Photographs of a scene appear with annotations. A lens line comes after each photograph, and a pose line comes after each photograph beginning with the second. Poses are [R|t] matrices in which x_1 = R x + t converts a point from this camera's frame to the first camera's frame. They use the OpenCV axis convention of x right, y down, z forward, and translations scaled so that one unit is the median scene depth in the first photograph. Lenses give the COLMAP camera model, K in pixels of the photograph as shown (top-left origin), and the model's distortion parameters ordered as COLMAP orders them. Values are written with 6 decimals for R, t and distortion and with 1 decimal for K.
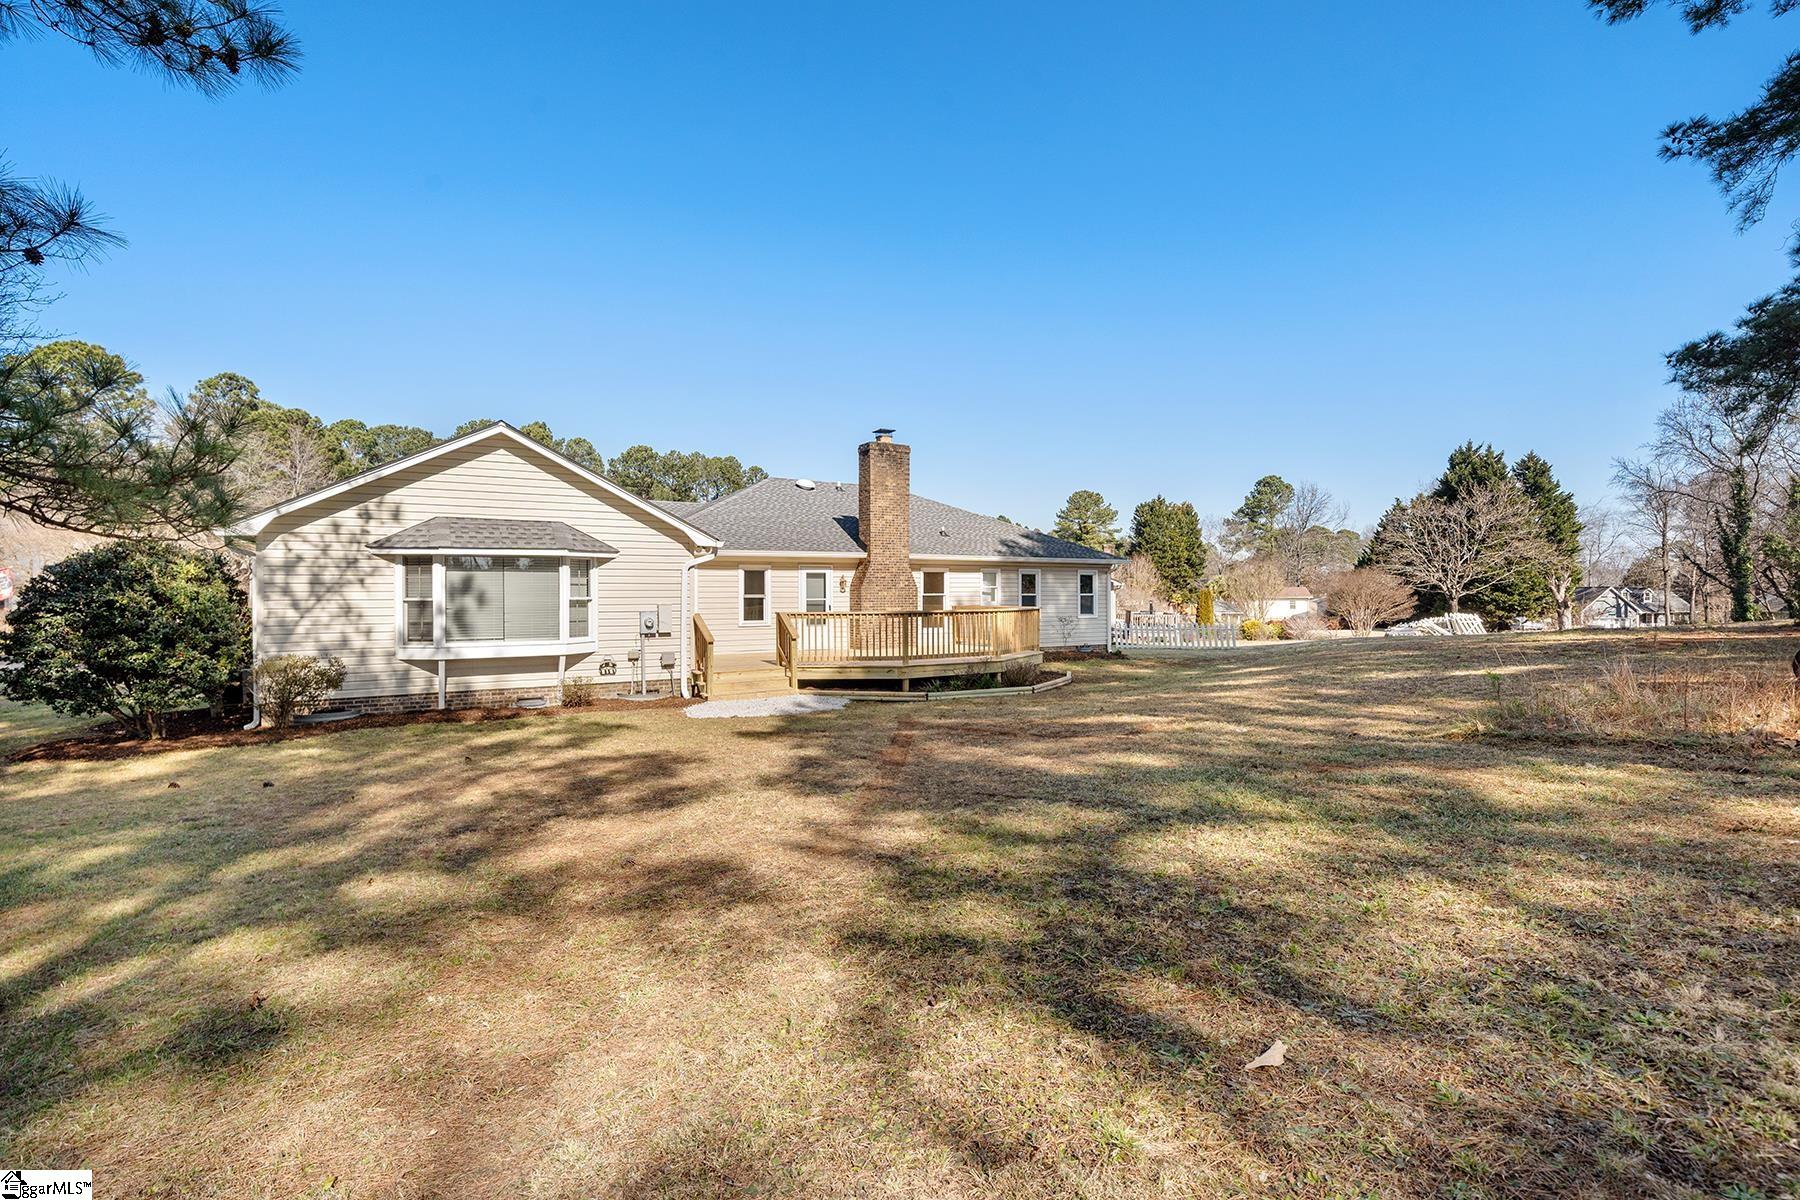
lens RADIAL K [[823.1, 0, 892.7], [0, 823.1, 600.5], [0, 0, 1]] dist [0.000900, 0.002786]
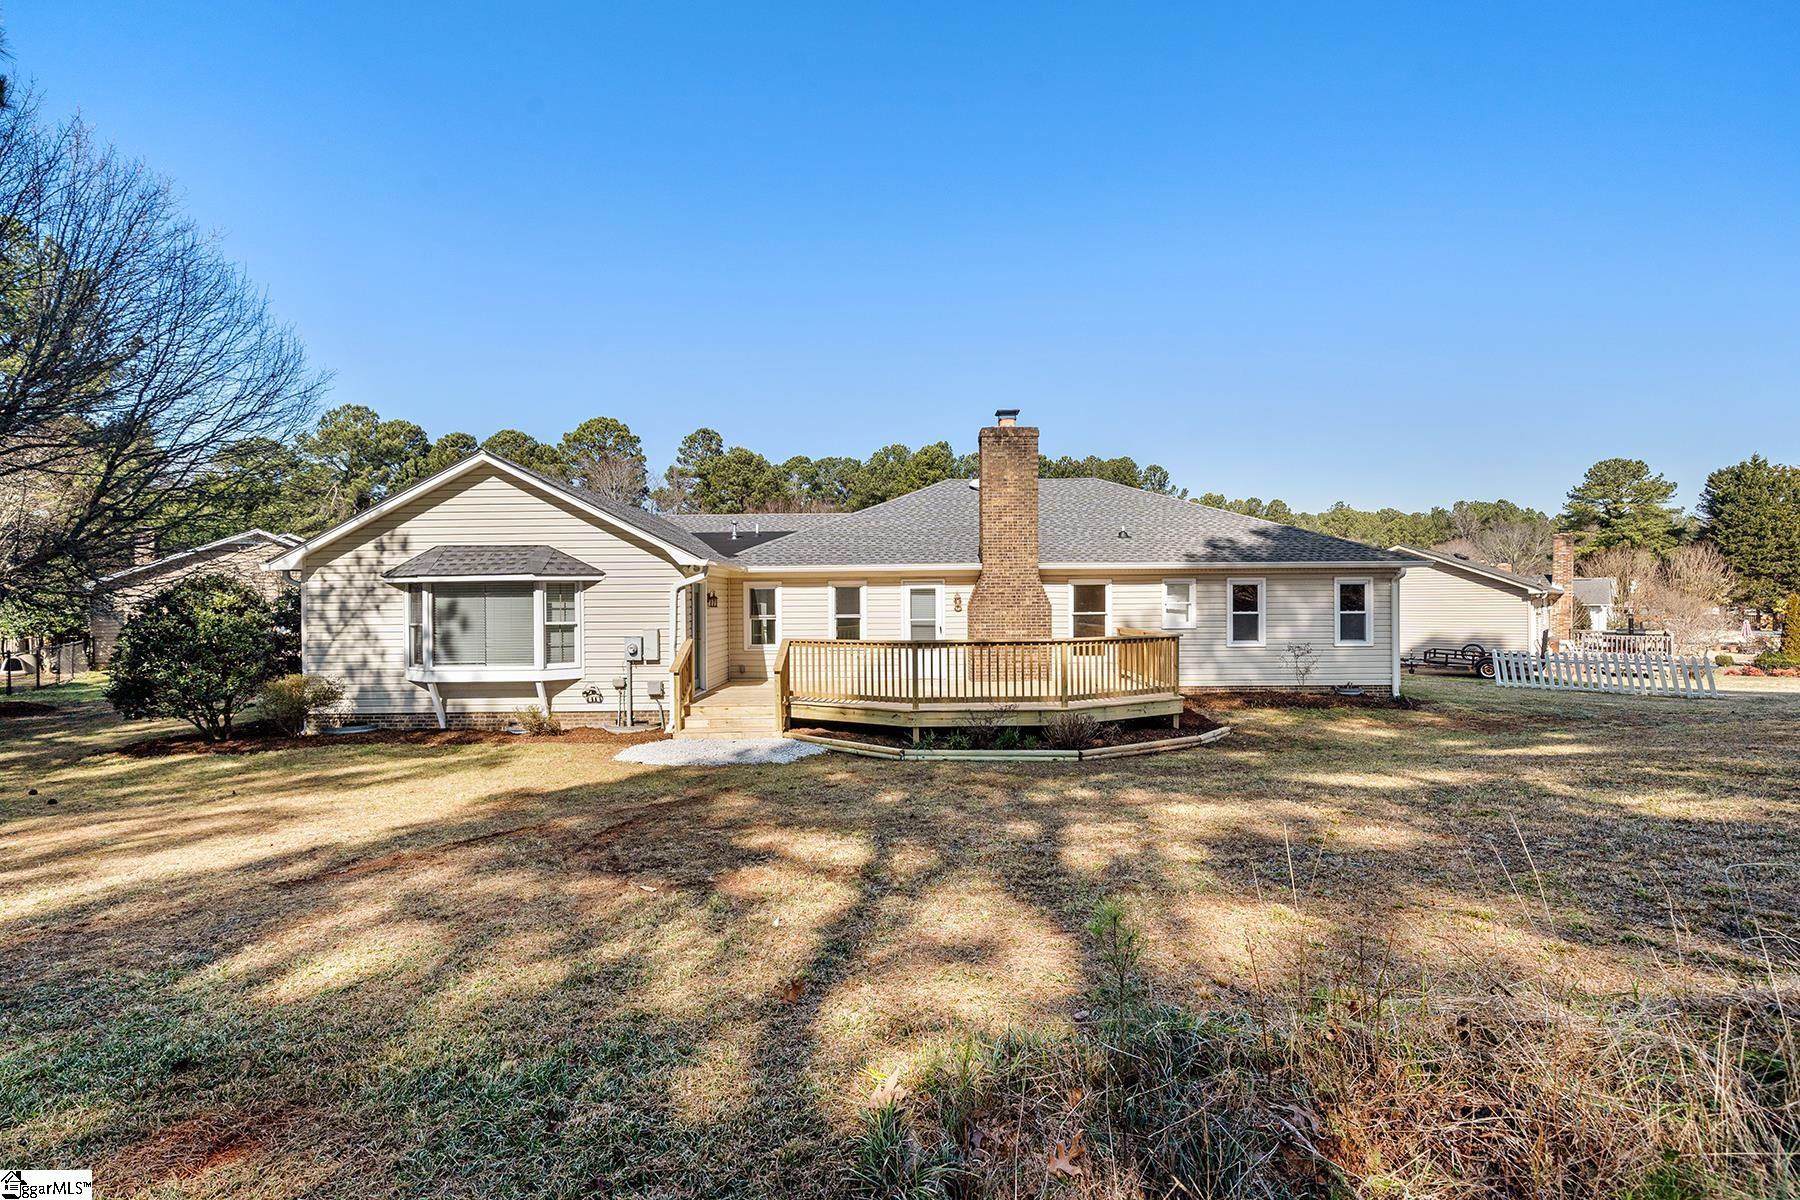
lens RADIAL K [[823.1, 0, 895.6], [0, 823.1, 605.1], [0, 0, 1]] dist [0.000900, 0.002786]
pose [[0.861471, -0.001061, -0.507806, 0.434752], [0.000404, 0.999999, -0.001403, -0.021378], [0.507807, 0.001003, 0.861471, 0.346709]]
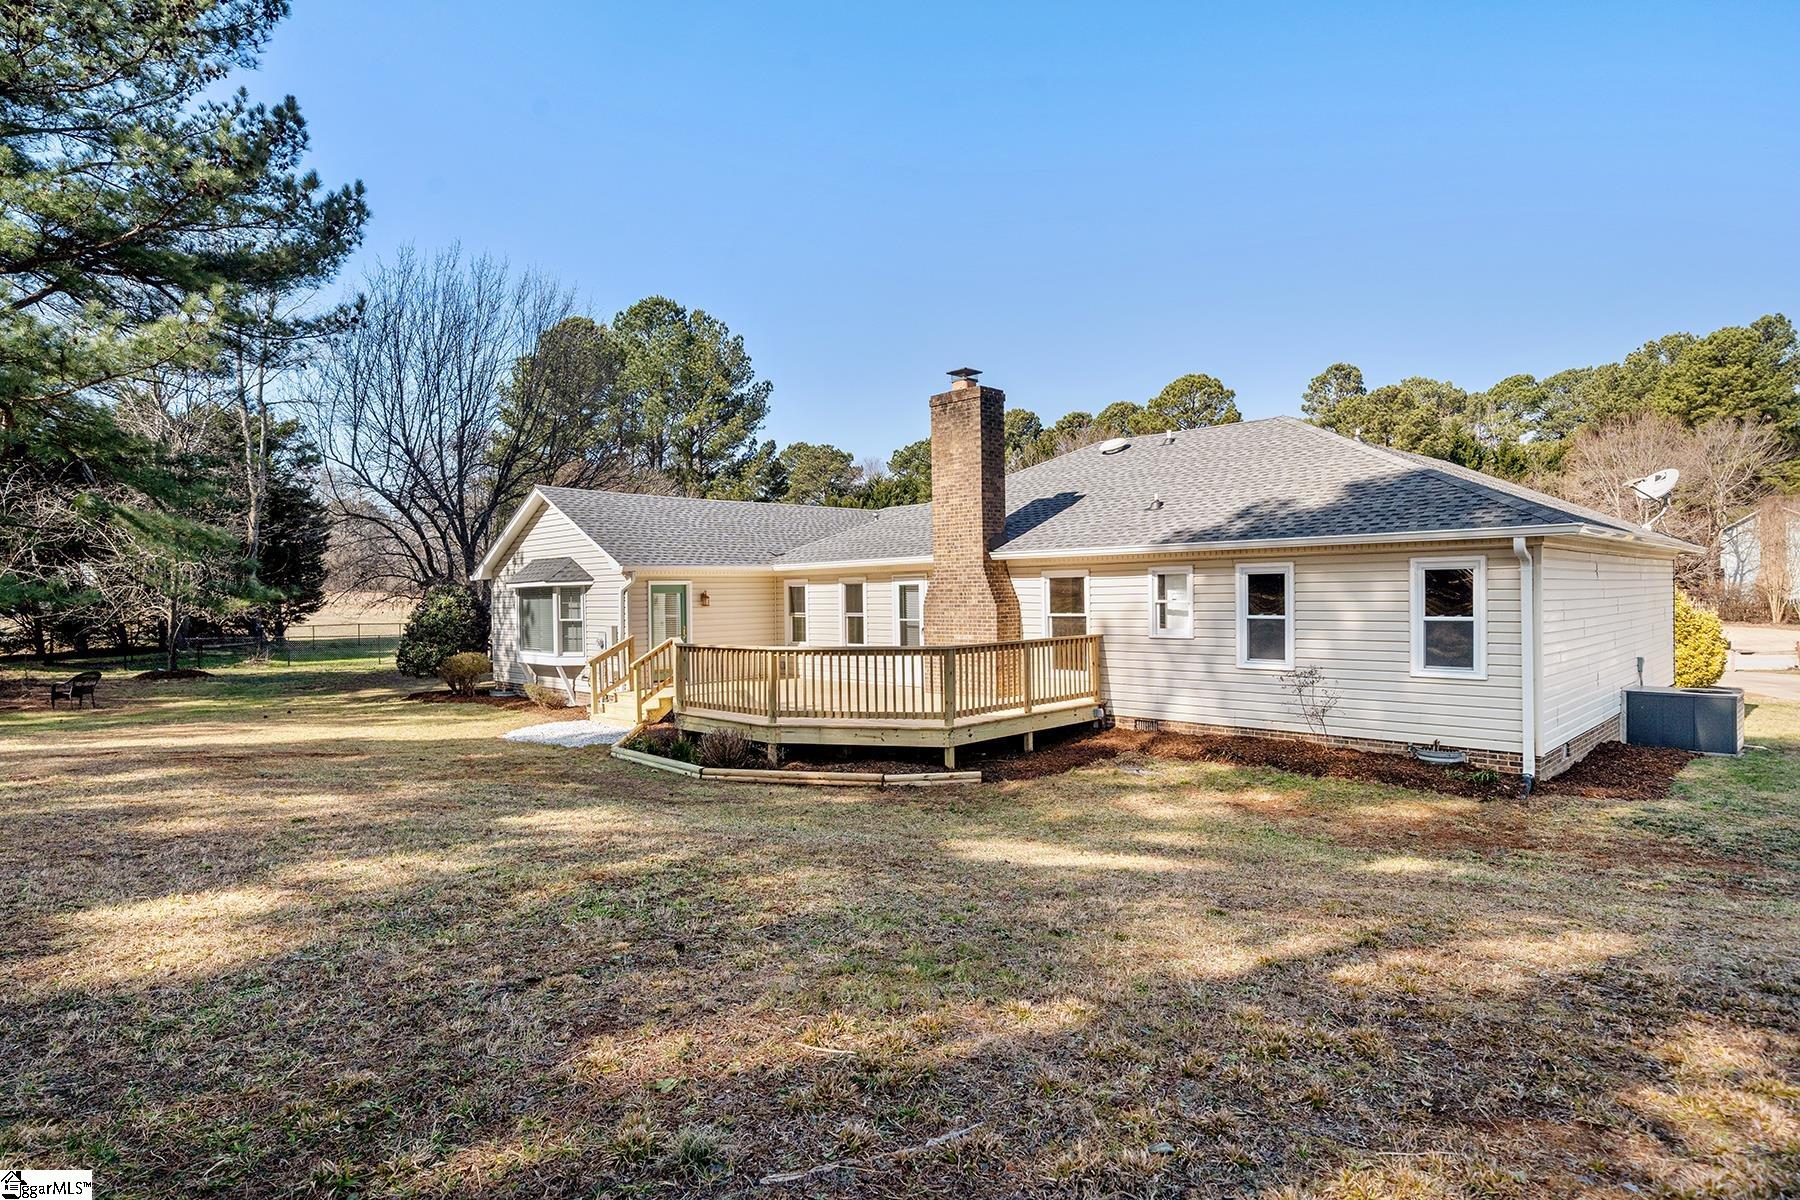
lens RADIAL K [[986.3, 0, 899.4], [0, 986.3, 594.7], [0, 0, 1]] dist [-0.004855, -0.000075]
pose [[0.241607, 0.000378, -0.970374, 1.070784], [0.007848, 0.999966, 0.002344, -0.036989], [0.970342, -0.008182, 0.241596, 1.066688]]
